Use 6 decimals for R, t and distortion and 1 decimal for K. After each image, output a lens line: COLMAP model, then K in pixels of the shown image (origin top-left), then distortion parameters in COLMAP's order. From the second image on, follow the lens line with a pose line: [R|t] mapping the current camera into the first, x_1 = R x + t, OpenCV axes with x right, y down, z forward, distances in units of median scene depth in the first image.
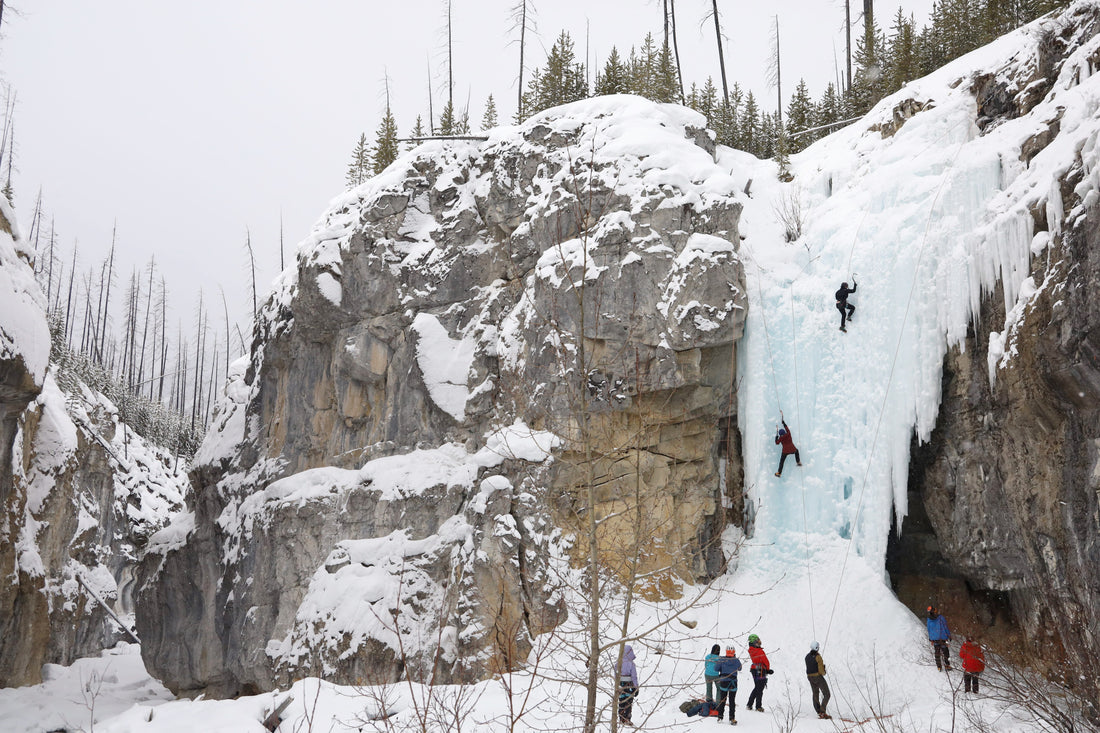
lens RADIAL K [[872.3, 0, 486.0], [0, 872.3, 367.0], [0, 0, 1]] dist [-0.091727, 0.107804]
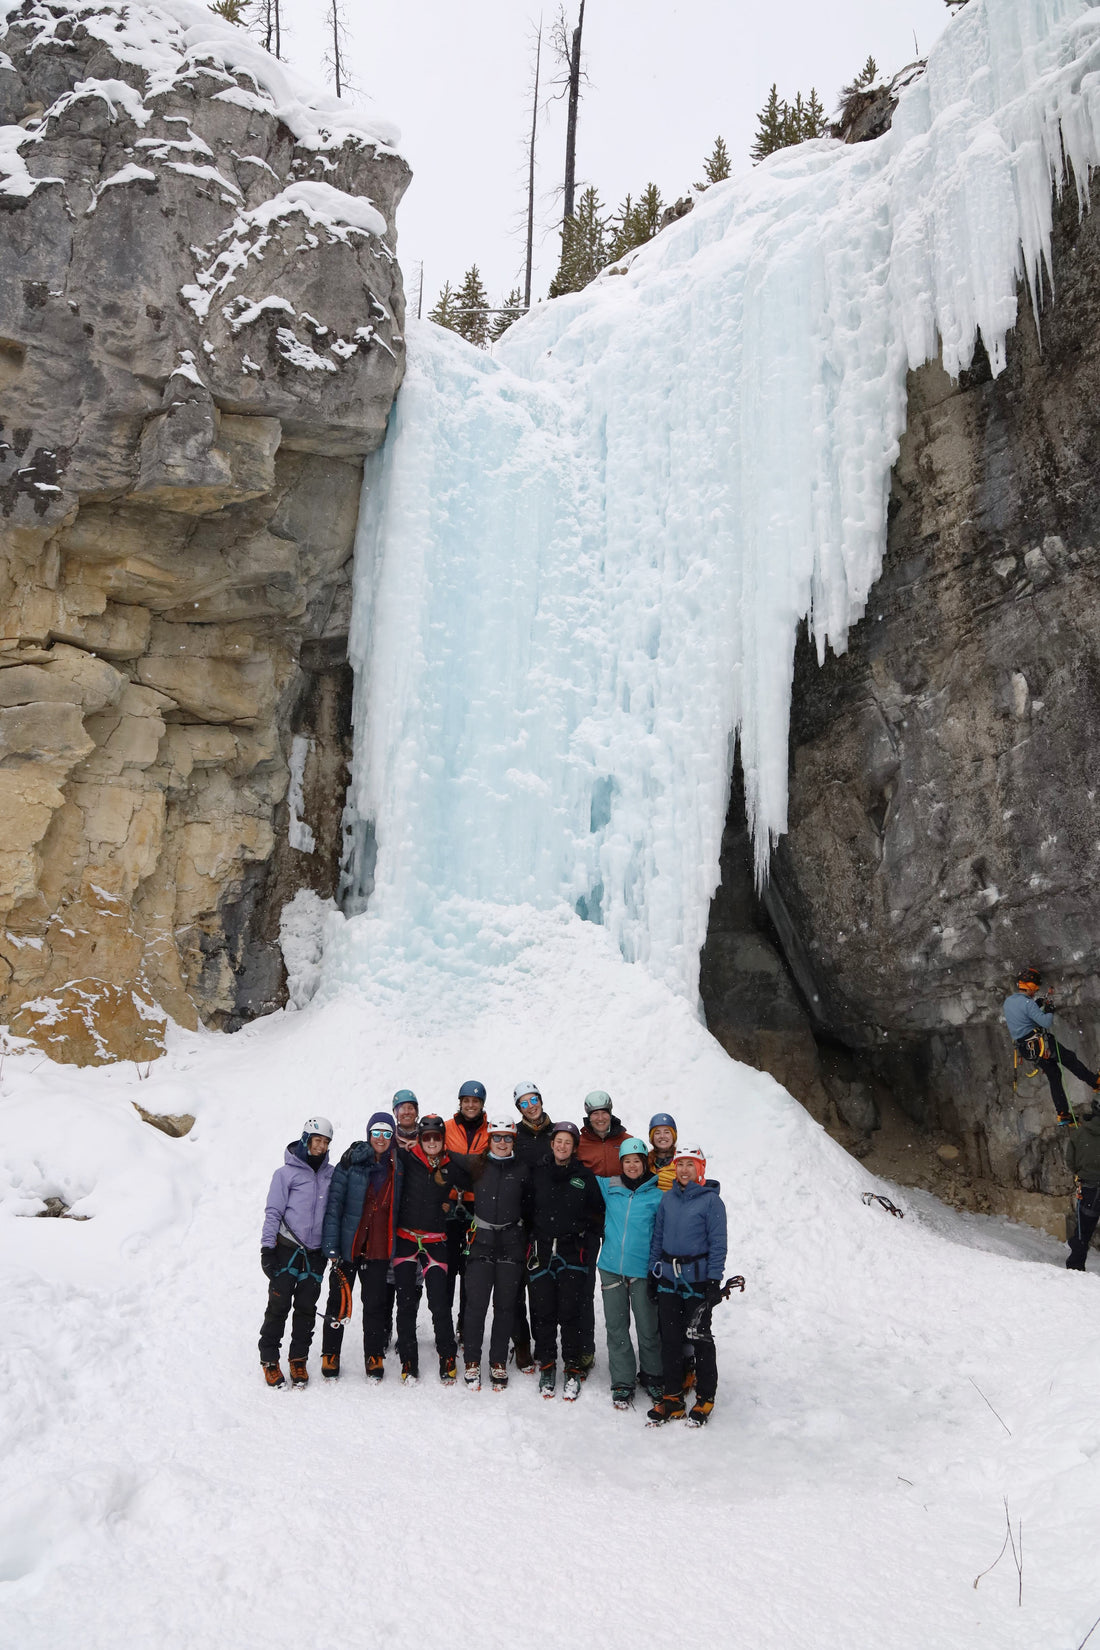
lens RADIAL K [[1306.0, 0, 530.3], [0, 1306.0, 782.3], [0, 0, 1]] dist [-0.085634, 0.087668]
pose [[0.890888, 0.108646, 0.441037, 0.110294], [-0.101440, 0.994039, -0.039966, 0.151722], [-0.442750, -0.009133, 0.896598, 0.437813]]
